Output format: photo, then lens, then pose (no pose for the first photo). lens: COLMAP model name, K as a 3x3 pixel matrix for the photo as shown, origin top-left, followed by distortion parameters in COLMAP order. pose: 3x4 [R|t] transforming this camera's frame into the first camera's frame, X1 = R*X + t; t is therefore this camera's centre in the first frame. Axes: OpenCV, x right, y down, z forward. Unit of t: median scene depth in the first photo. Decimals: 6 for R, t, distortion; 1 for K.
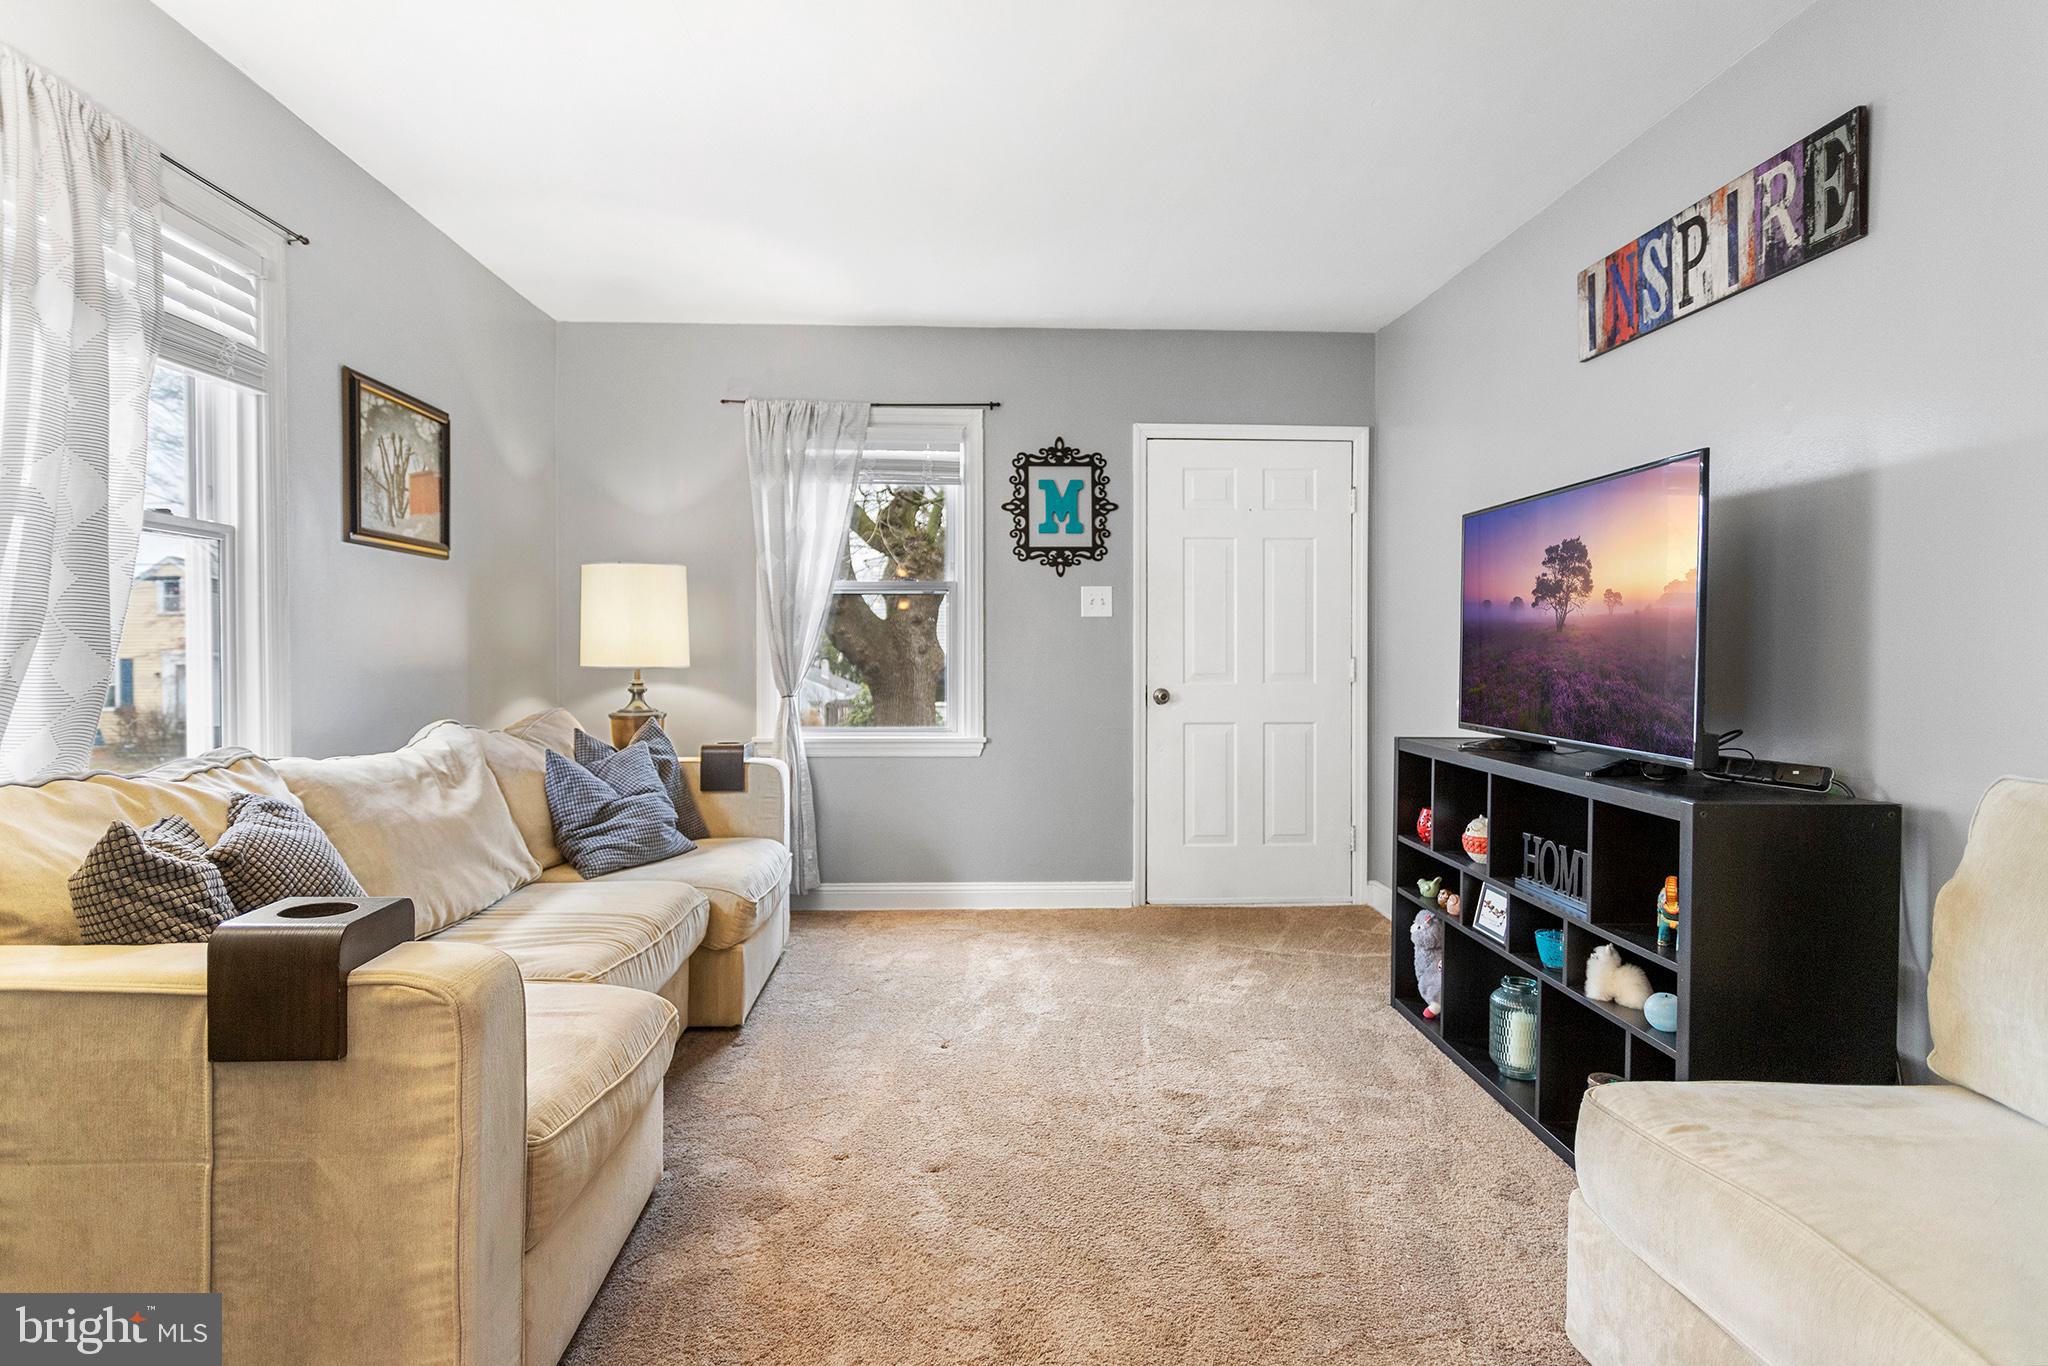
lens RADIAL K [[1092.9, 0, 1018.7], [0, 1092.9, 659.2], [0, 0, 1]] dist [-0.019760, 0.013425]
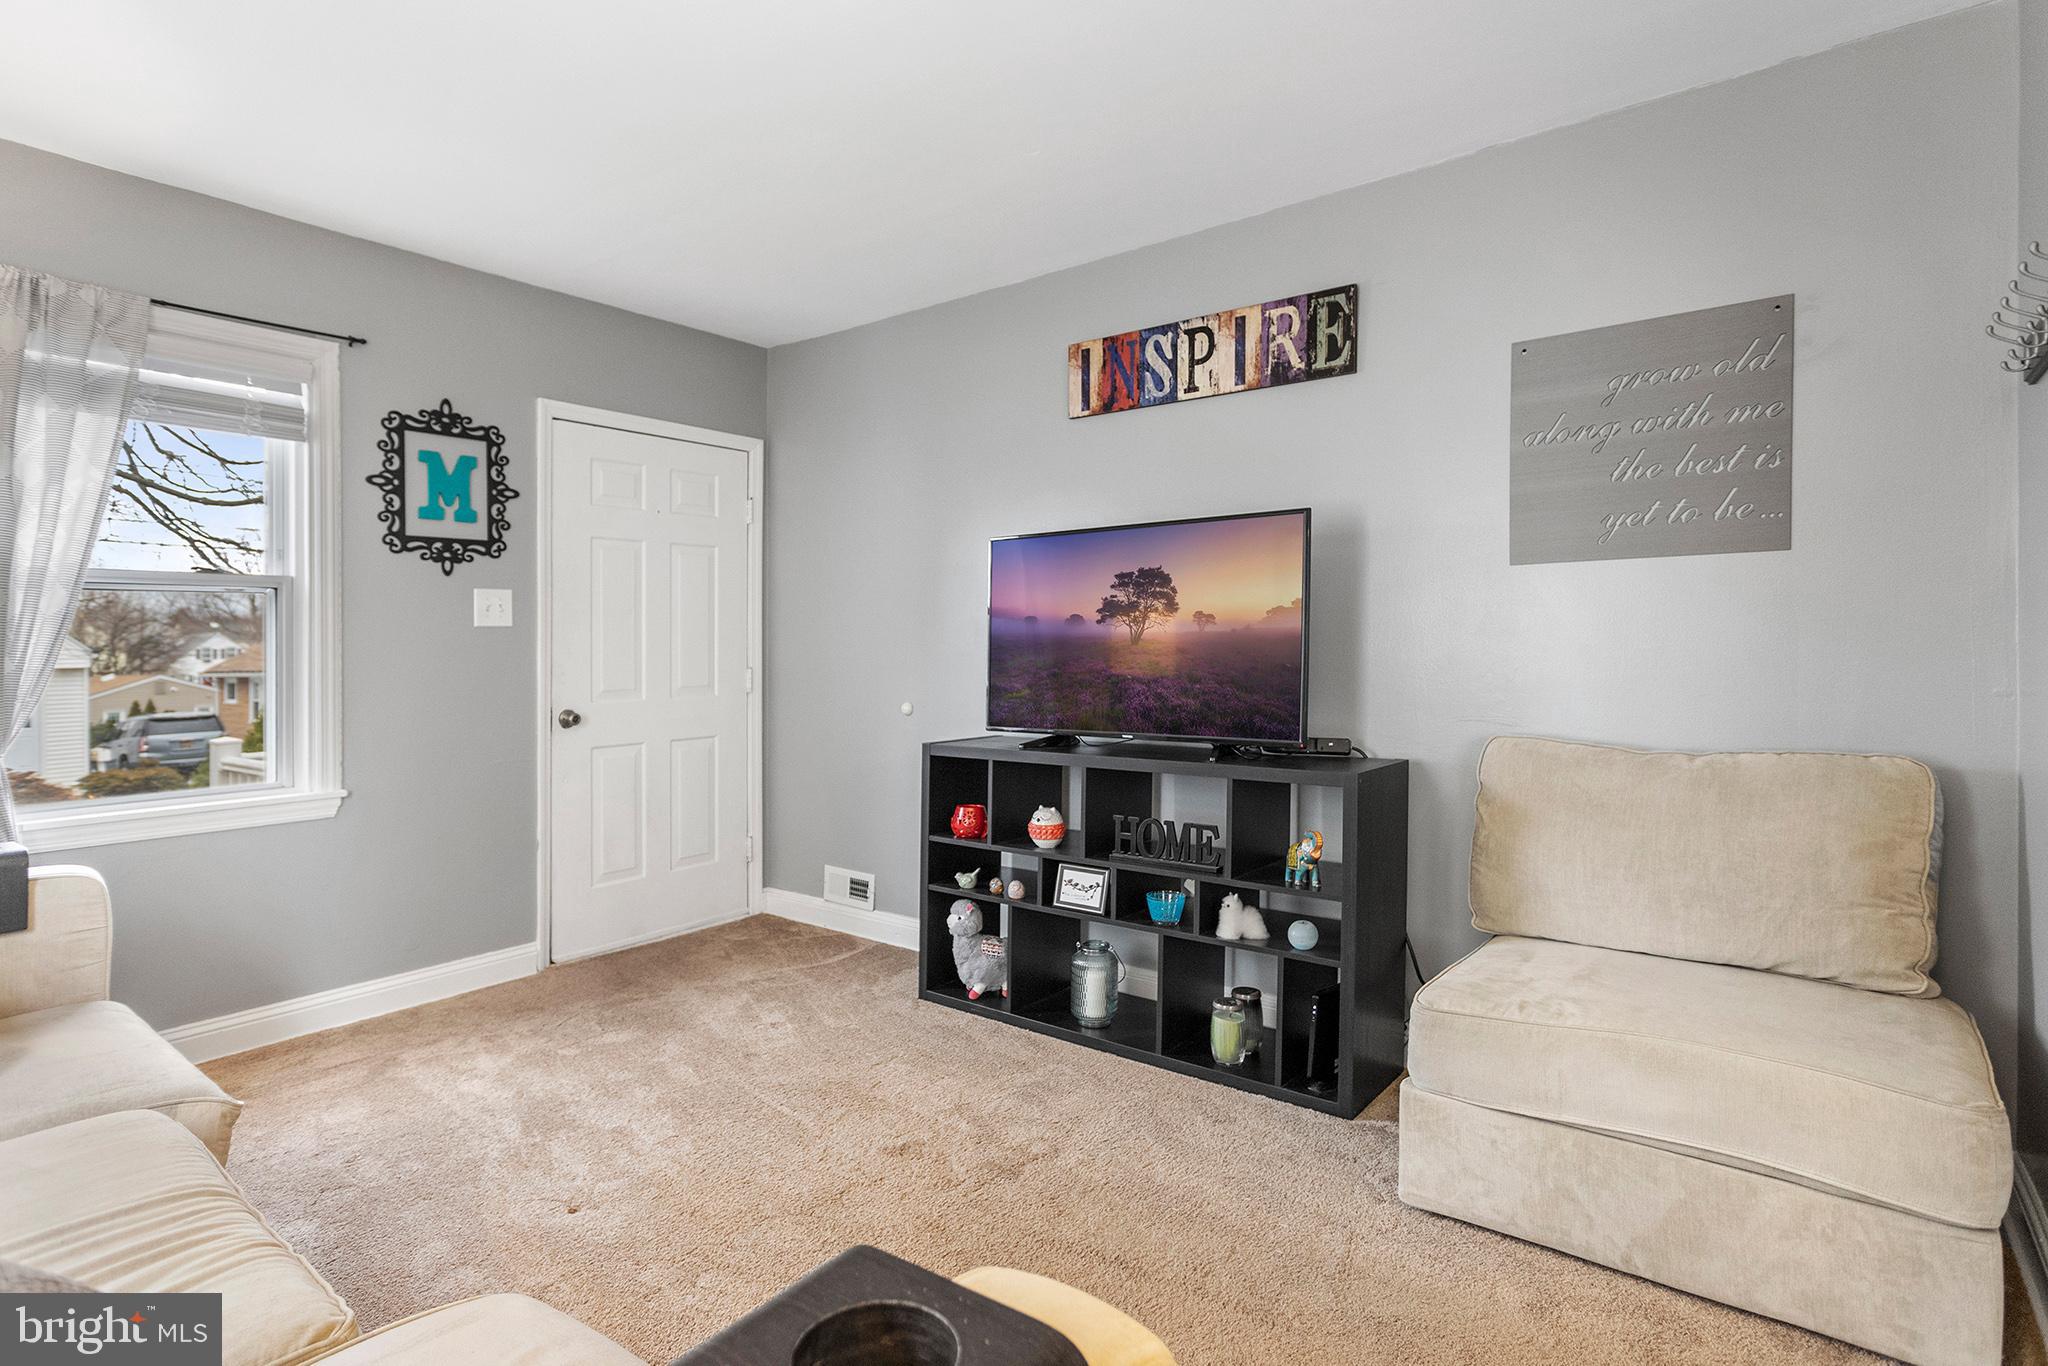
lens RADIAL K [[1035.5, 0, 1021.7], [0, 1035.5, 649.8], [0, 0, 1]] dist [-0.001108, 0.001109]
pose [[0.651717, -0.014056, 0.758332, -0.396652], [0.022209, 0.999753, -0.000556, -0.018811], [-0.758137, 0.017204, 0.651869, 0.302850]]
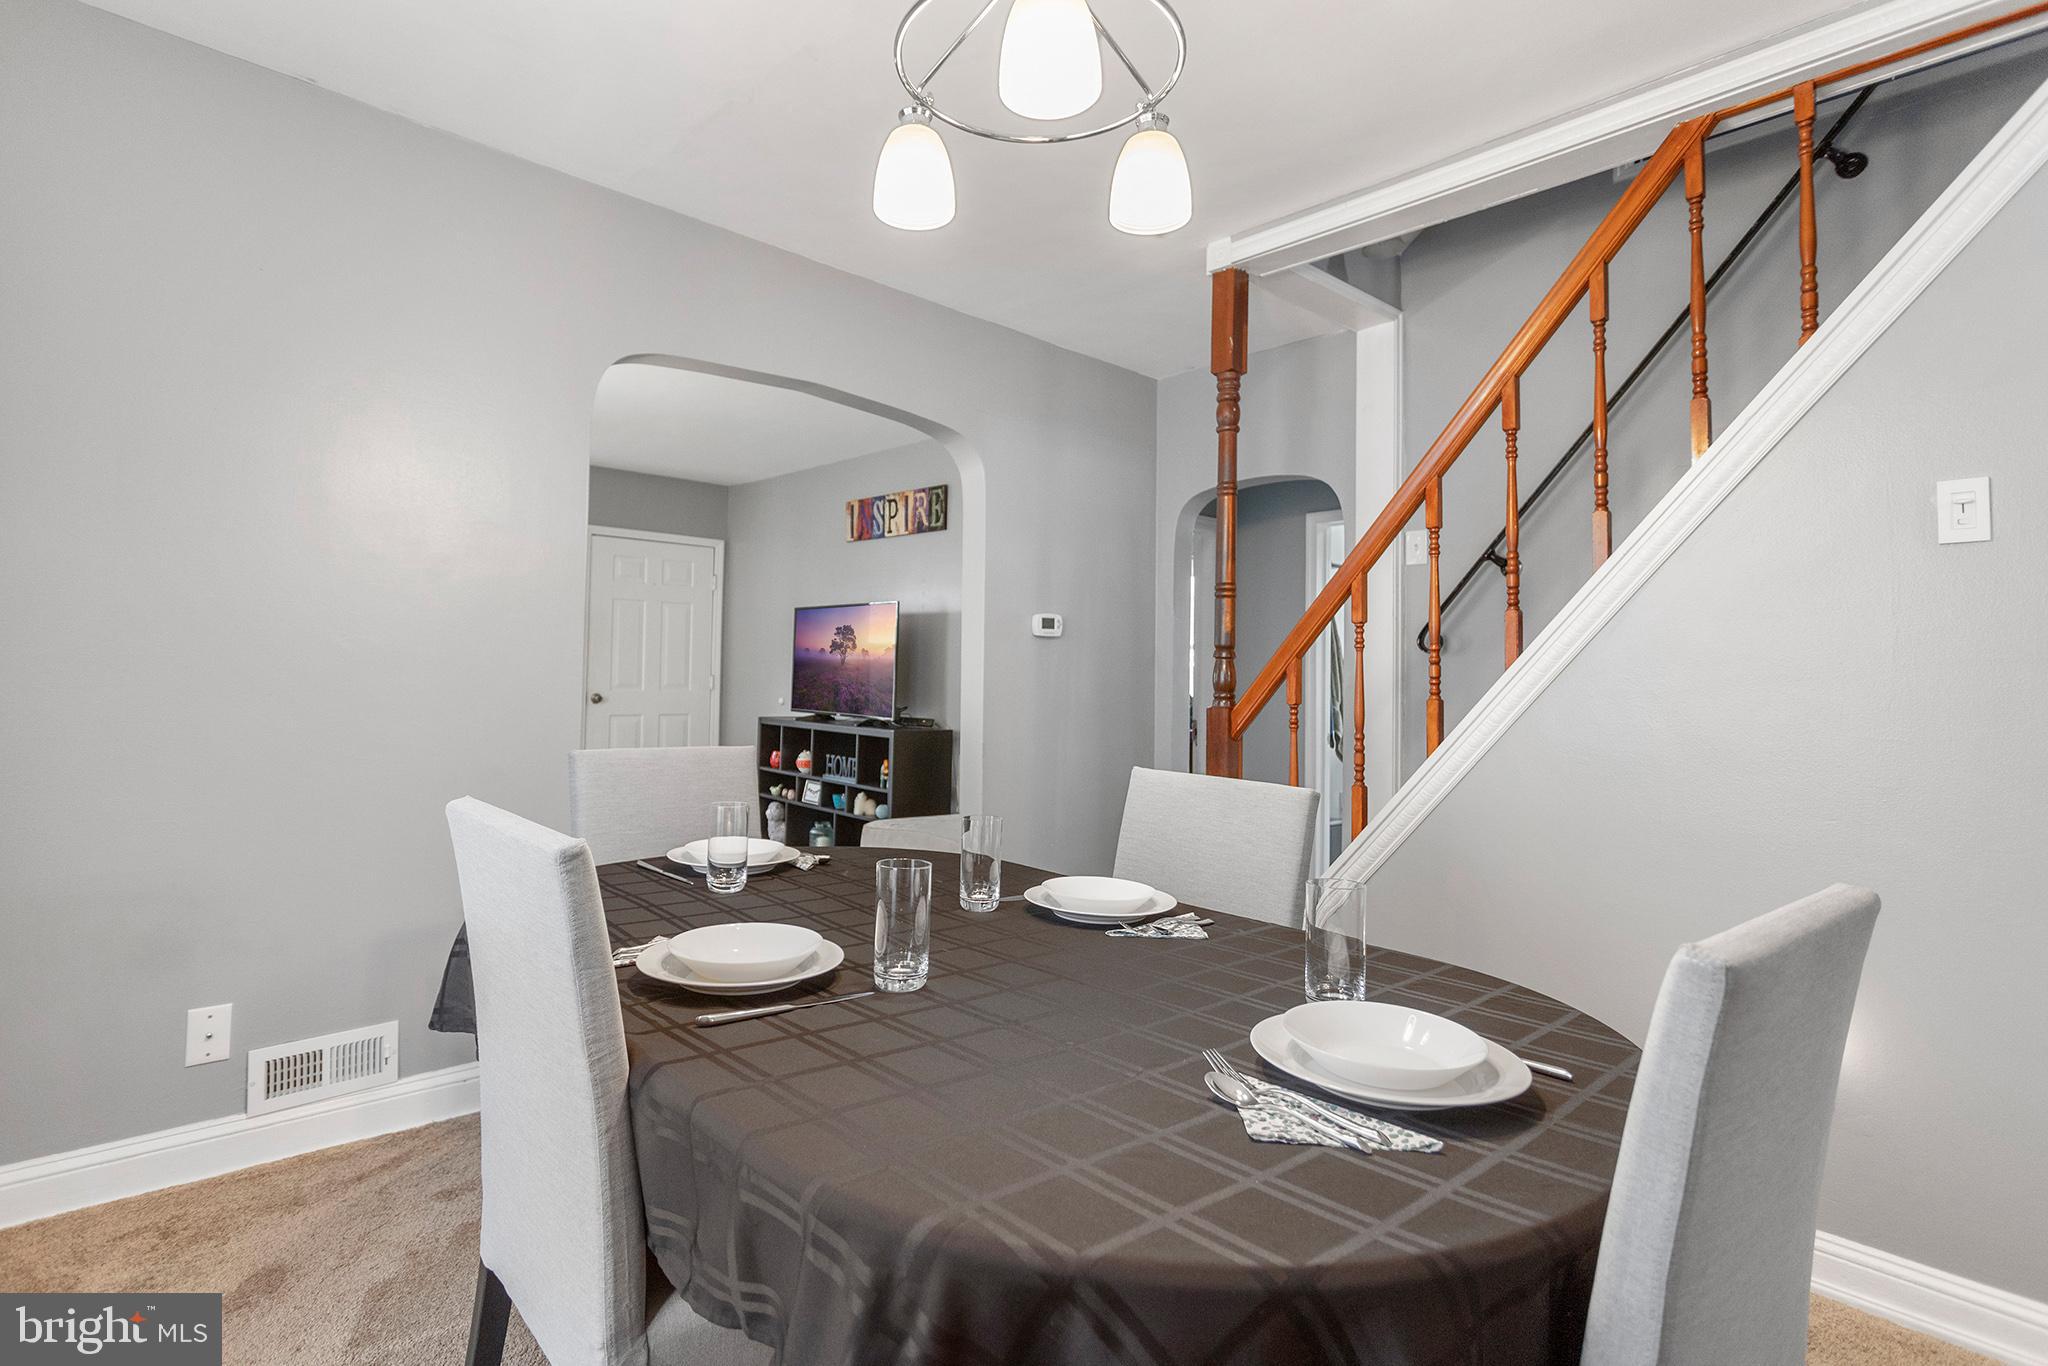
lens RADIAL K [[974.9, 0, 1015.7], [0, 974.9, 654.3], [0, 0, 1]] dist [-0.002130, 0.001066]
pose [[0.763126, 0.017186, 0.646021, -0.494054], [-0.008080, 0.999822, -0.017054, -0.017113], [-0.646199, 0.007794, 0.763129, -0.726011]]
